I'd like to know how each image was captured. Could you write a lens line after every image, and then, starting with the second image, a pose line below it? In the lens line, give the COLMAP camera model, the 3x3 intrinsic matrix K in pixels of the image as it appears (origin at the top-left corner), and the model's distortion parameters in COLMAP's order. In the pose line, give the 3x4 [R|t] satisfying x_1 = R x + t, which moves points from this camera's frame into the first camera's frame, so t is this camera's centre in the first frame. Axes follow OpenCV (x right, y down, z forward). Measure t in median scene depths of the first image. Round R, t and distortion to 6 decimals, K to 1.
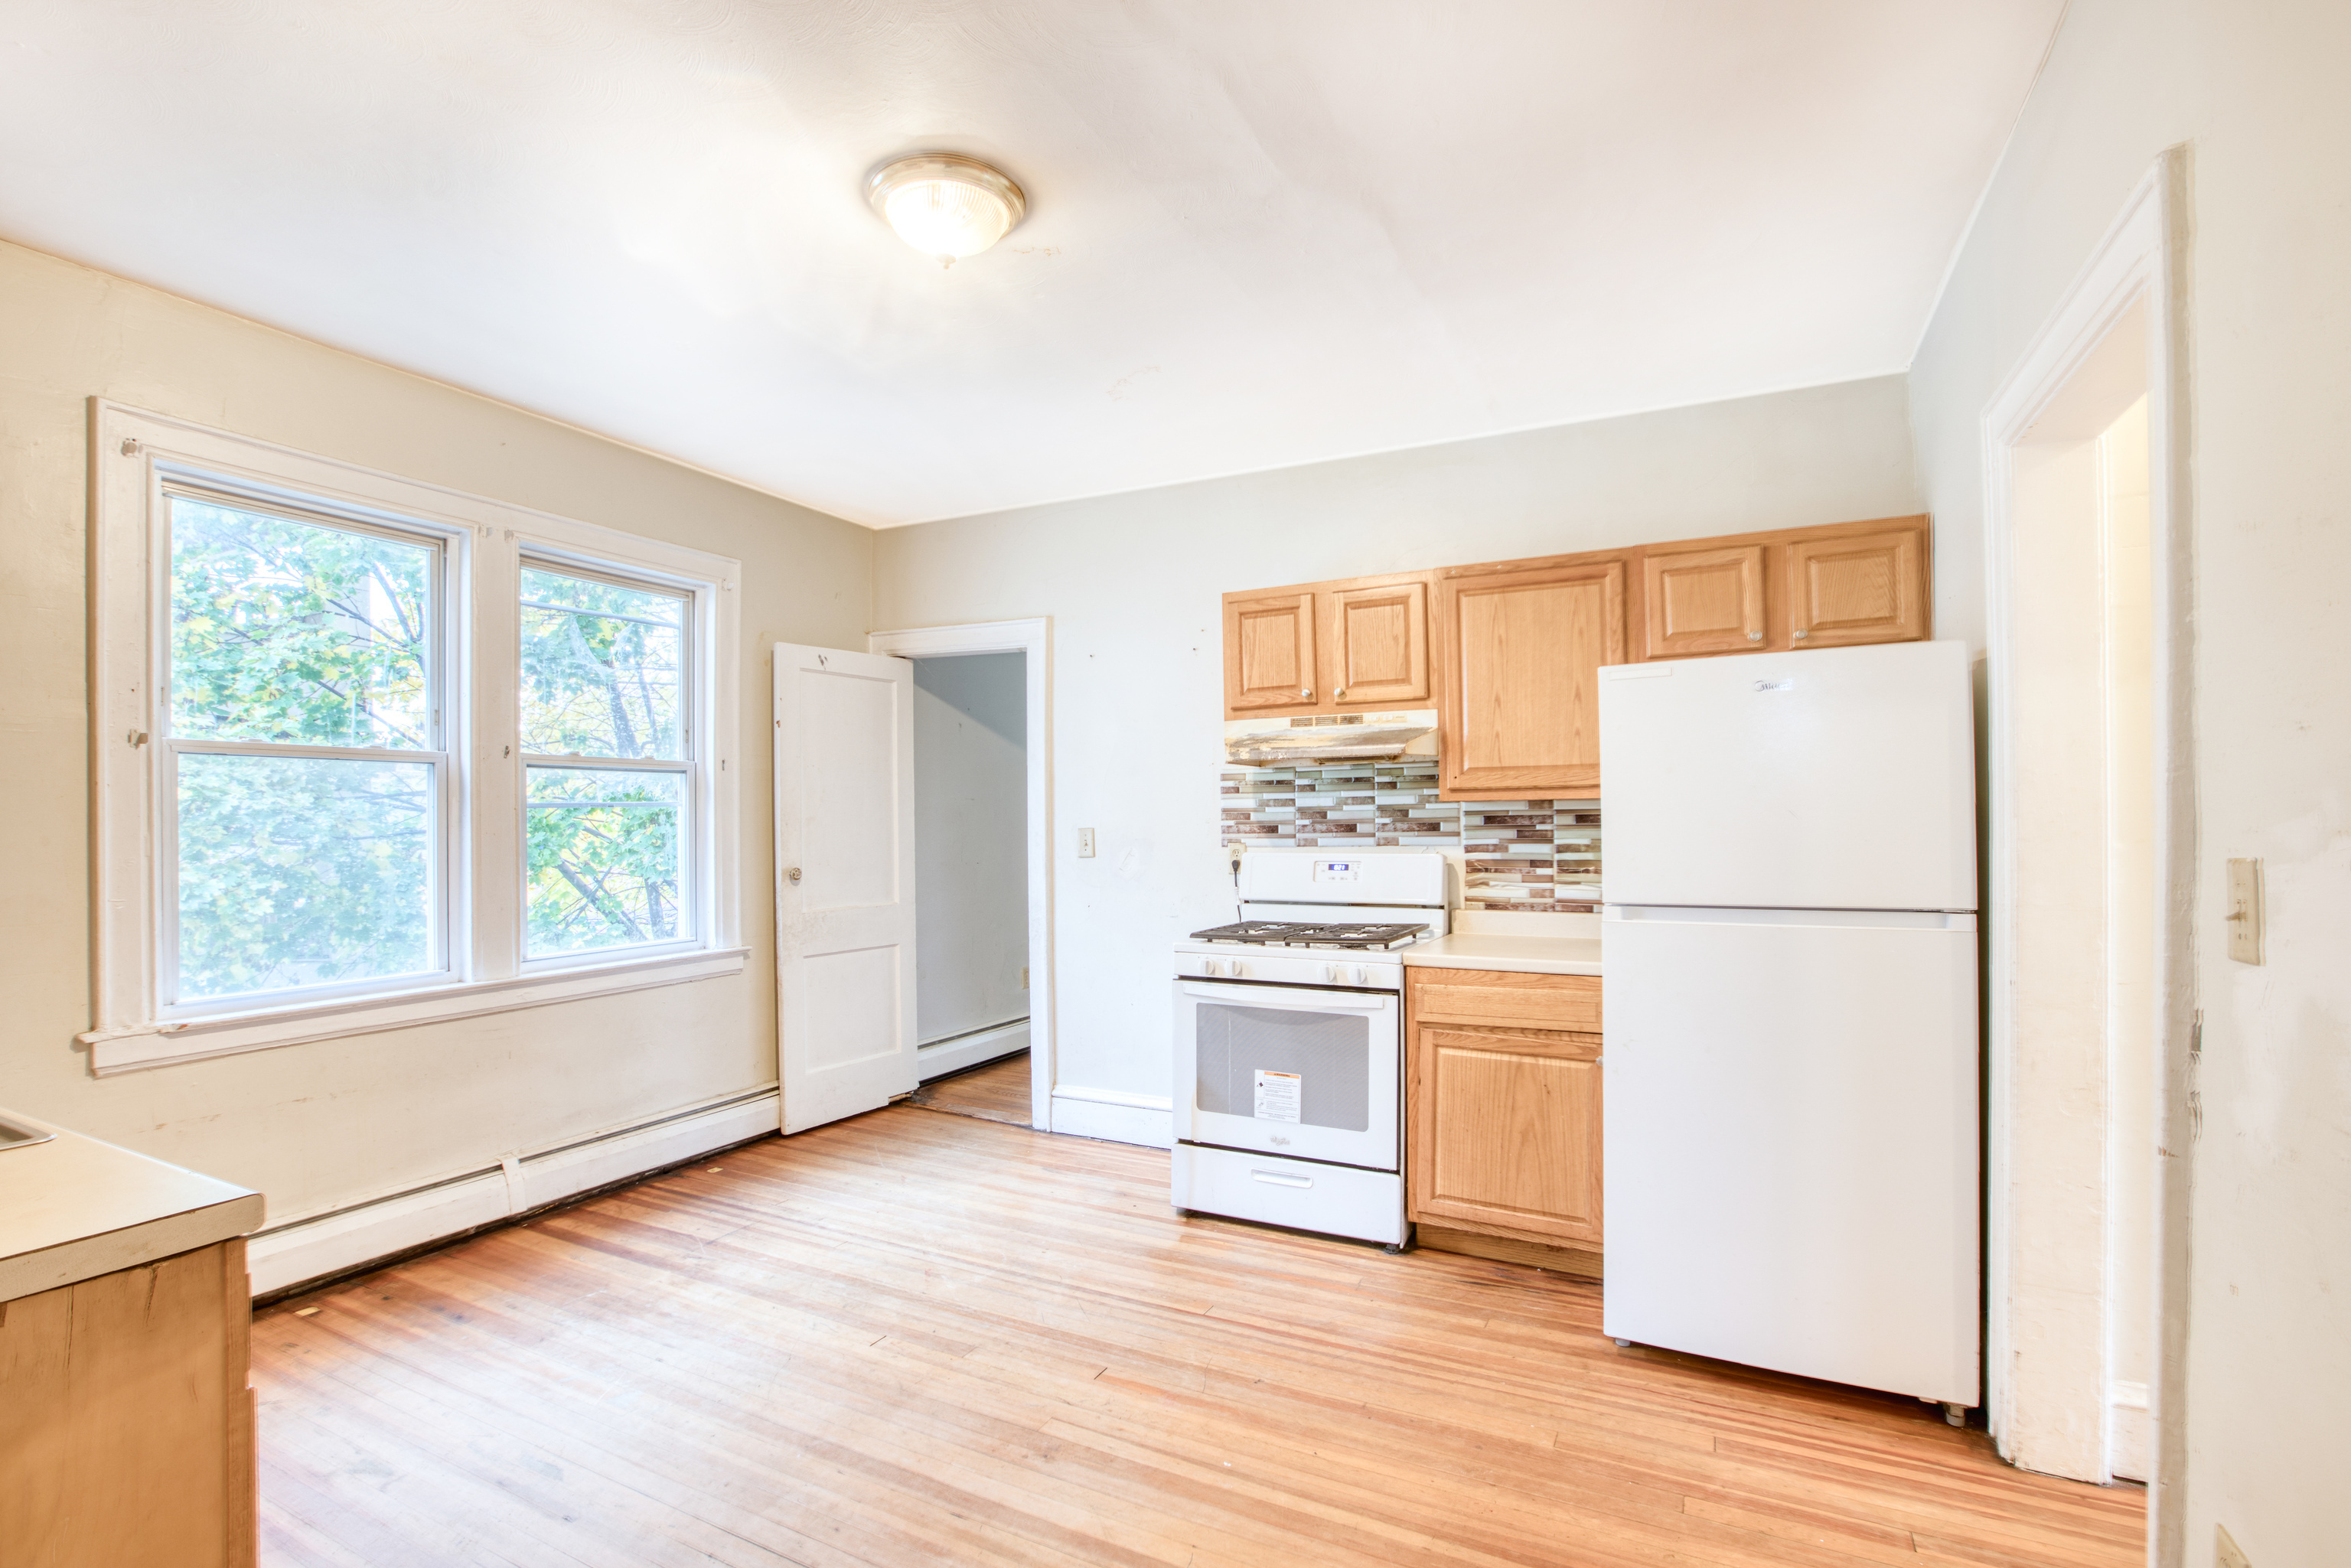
lens RADIAL K [[1085.9, 0, 1180.1], [0, 1085.9, 787.9], [0, 0, 1]] dist [-0.040311, 0.009660]
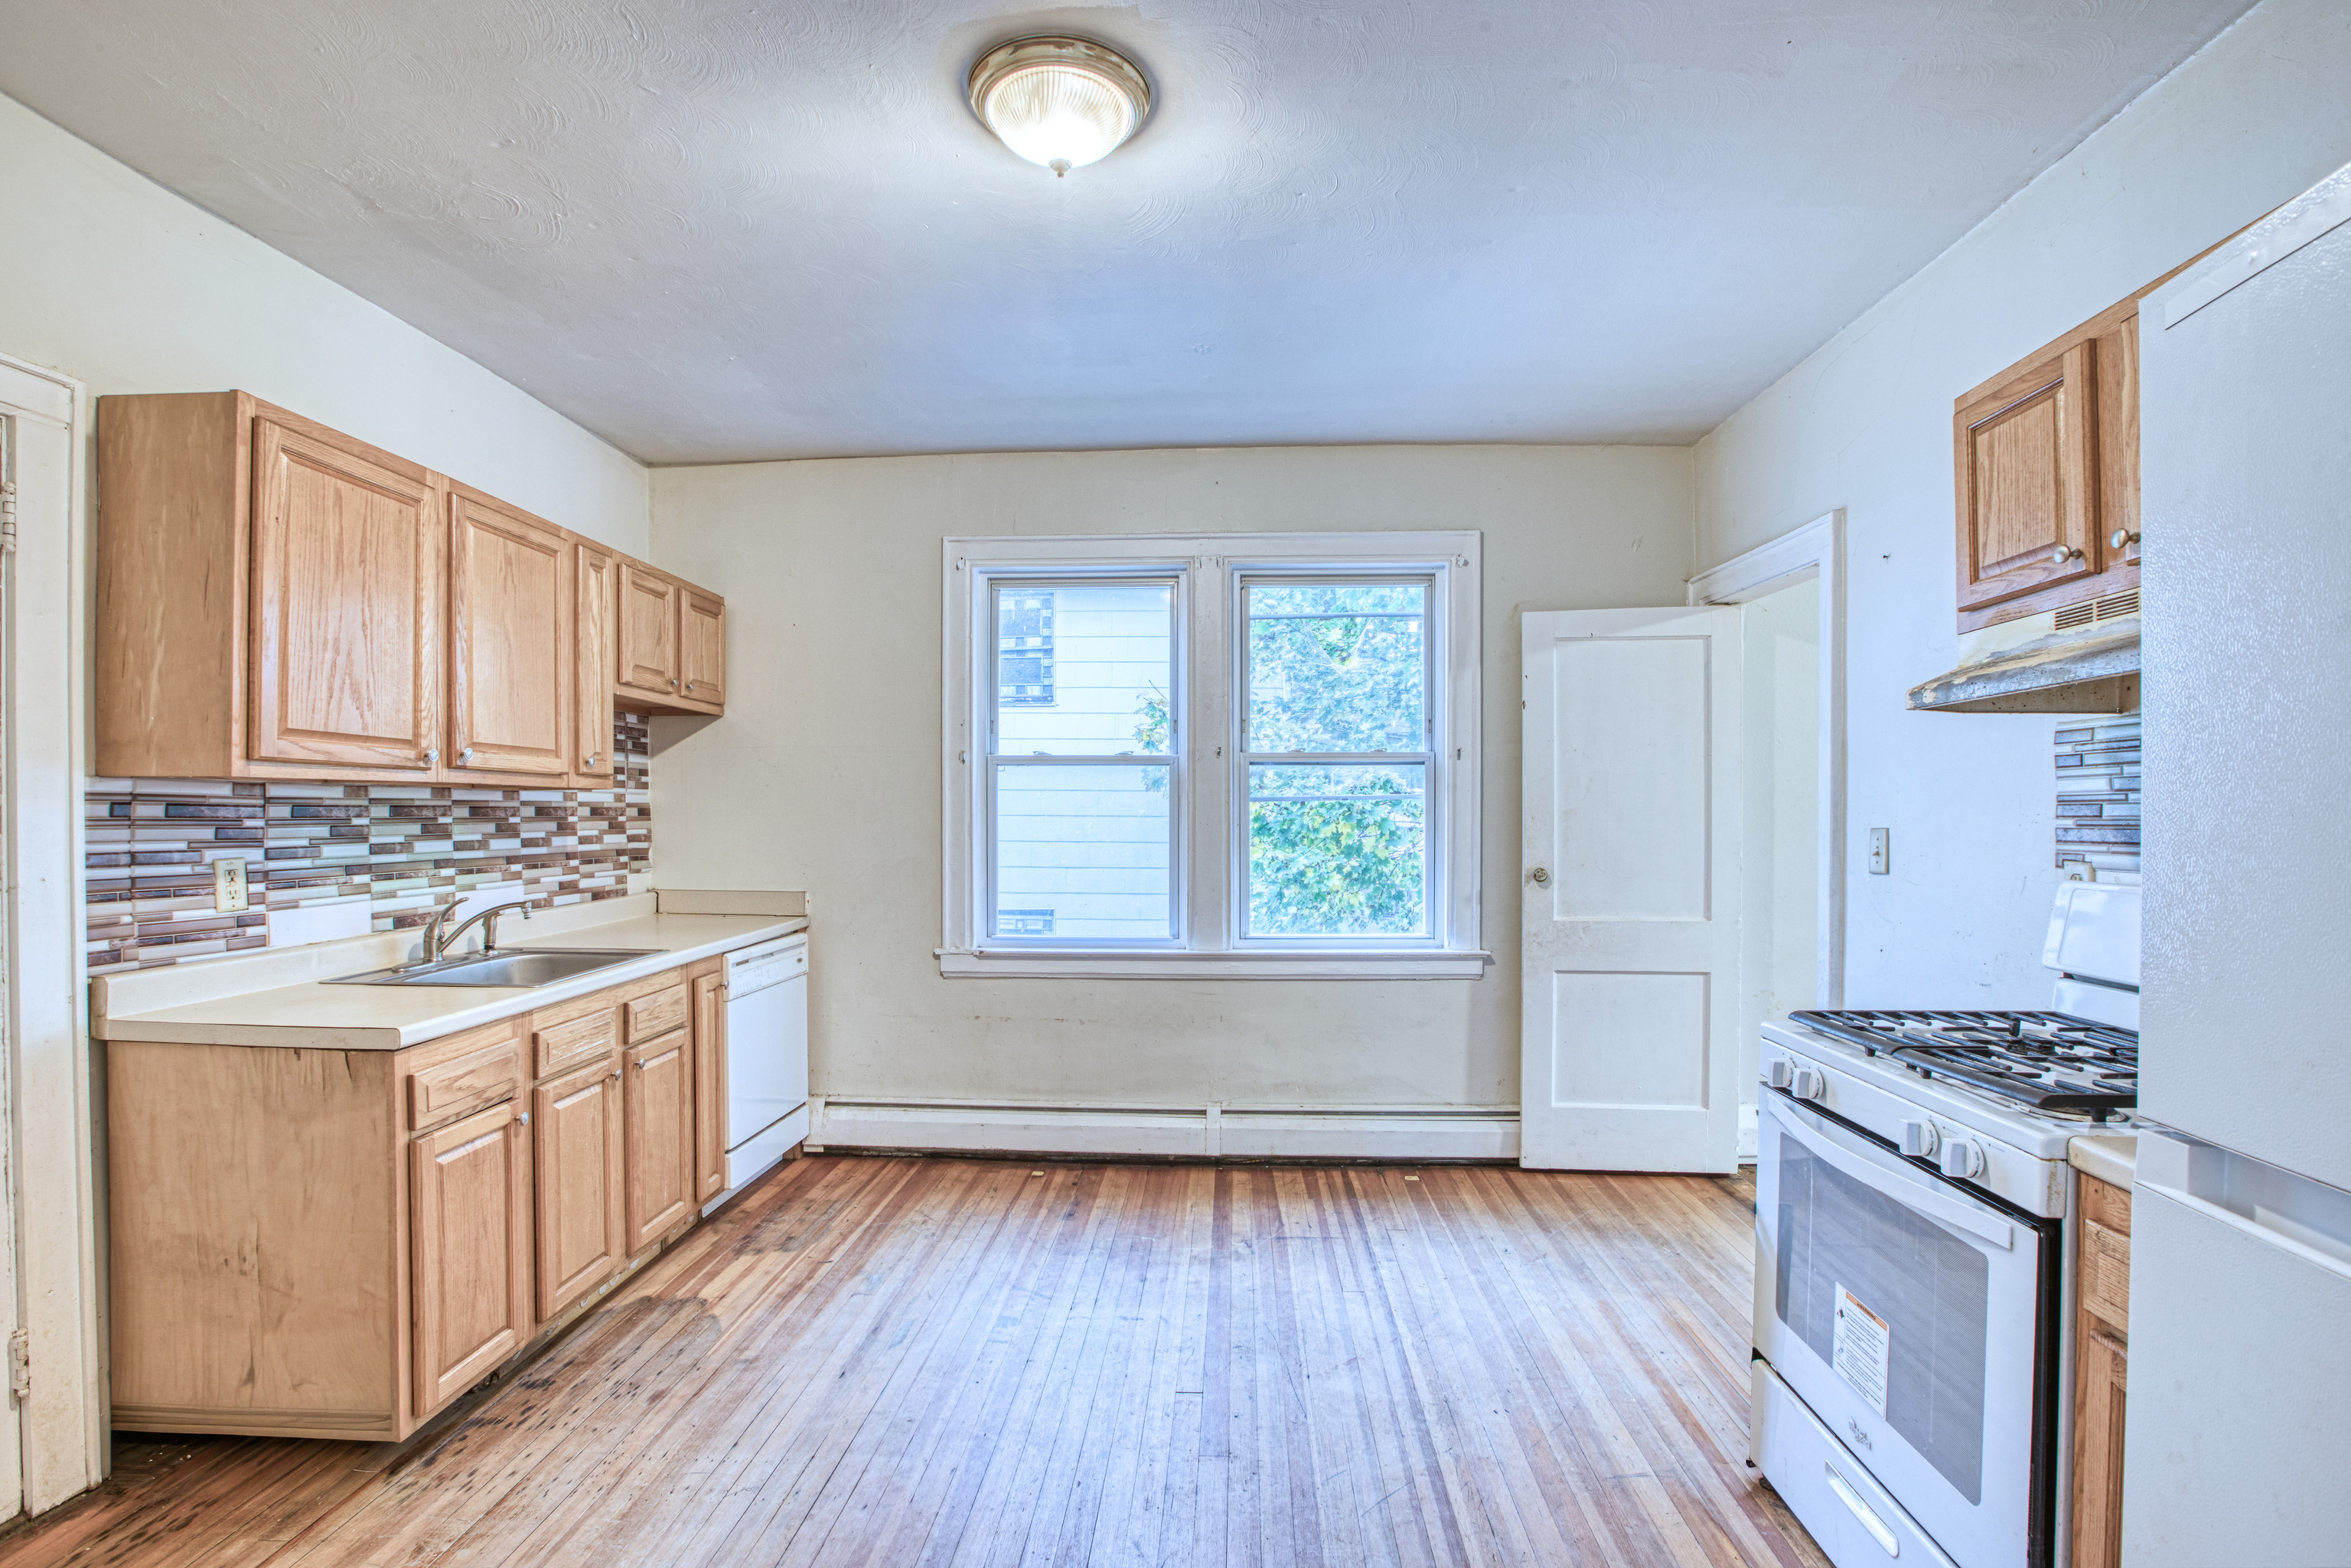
lens RADIAL K [[1085.9, 0, 1185.8], [0, 1085.9, 804.7], [0, 0, 1]] dist [-0.040311, 0.009660]
pose [[0.414037, -0.001068, -0.910259, 0.419738], [0.022482, 0.999706, 0.009052, 0.011084], [0.909982, -0.024212, 0.413940, 0.495775]]
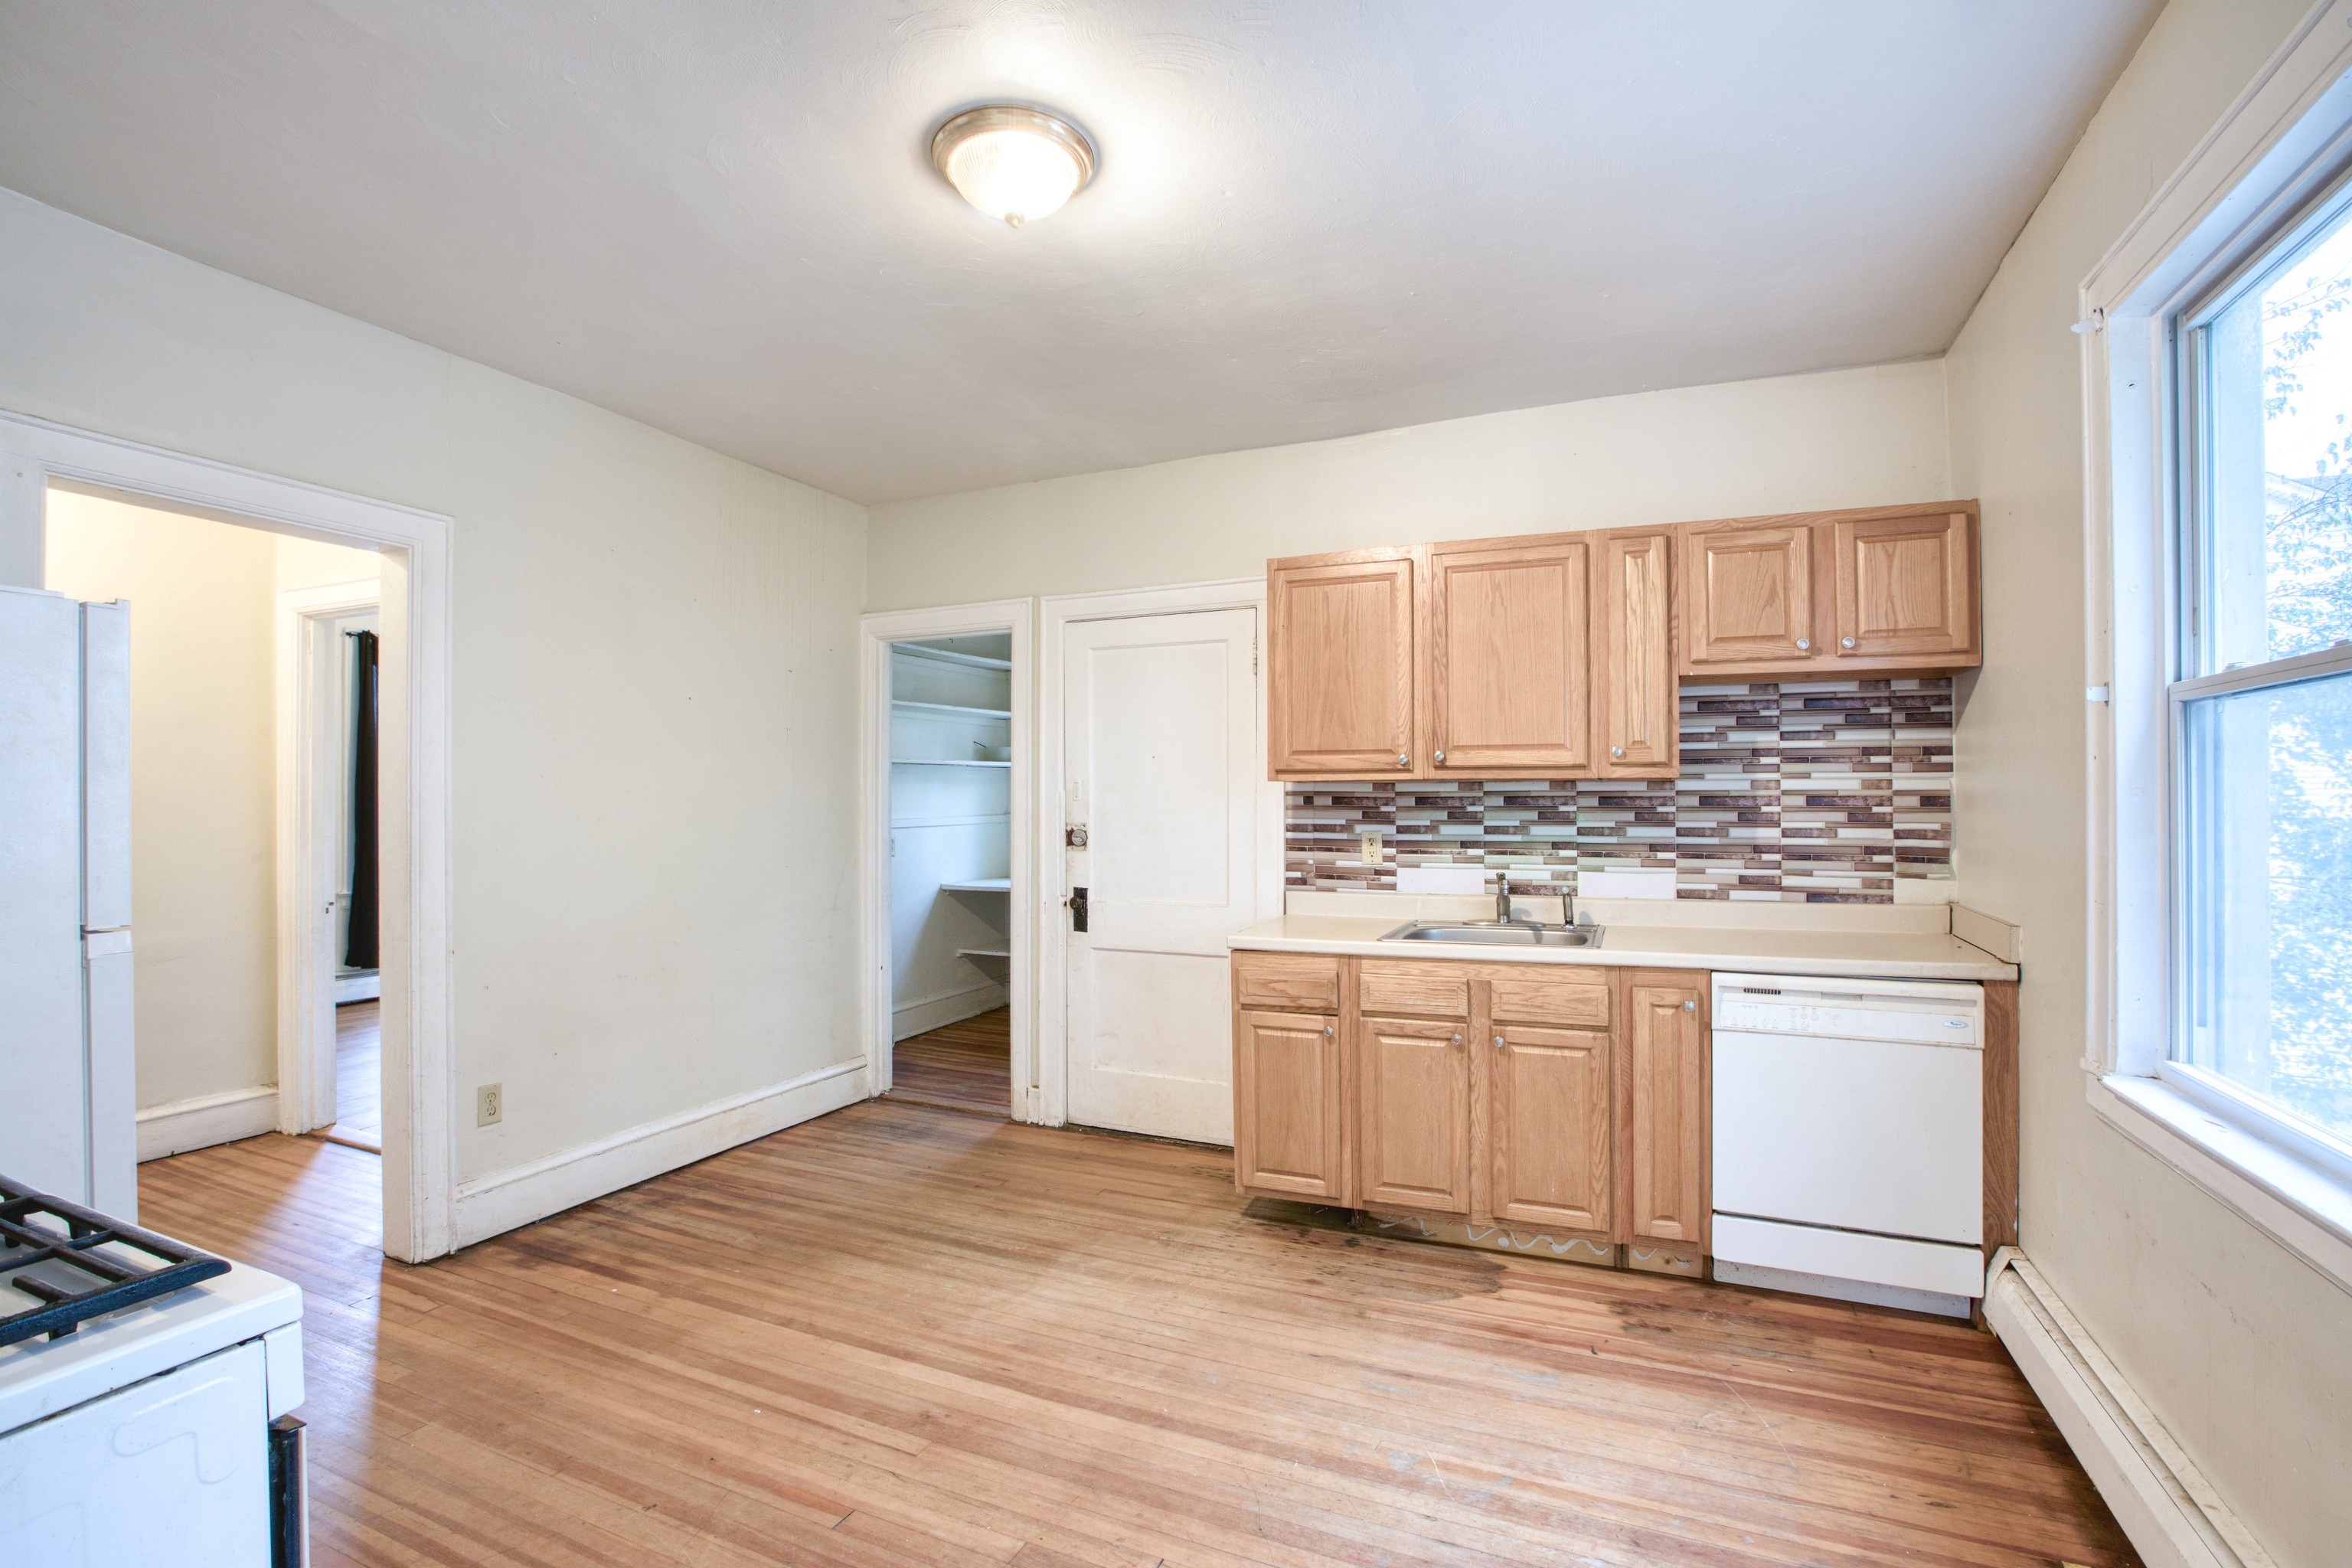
lens RADIAL K [[1086.4, 0, 1184.0], [0, 1086.4, 793.2], [0, 0, 1]] dist [-0.040311, 0.009660]
pose [[-0.998807, 0.006561, -0.048396, -0.208885], [0.008118, 0.999453, -0.032058, 0.033300], [0.048159, -0.032412, -0.998314, 1.316192]]
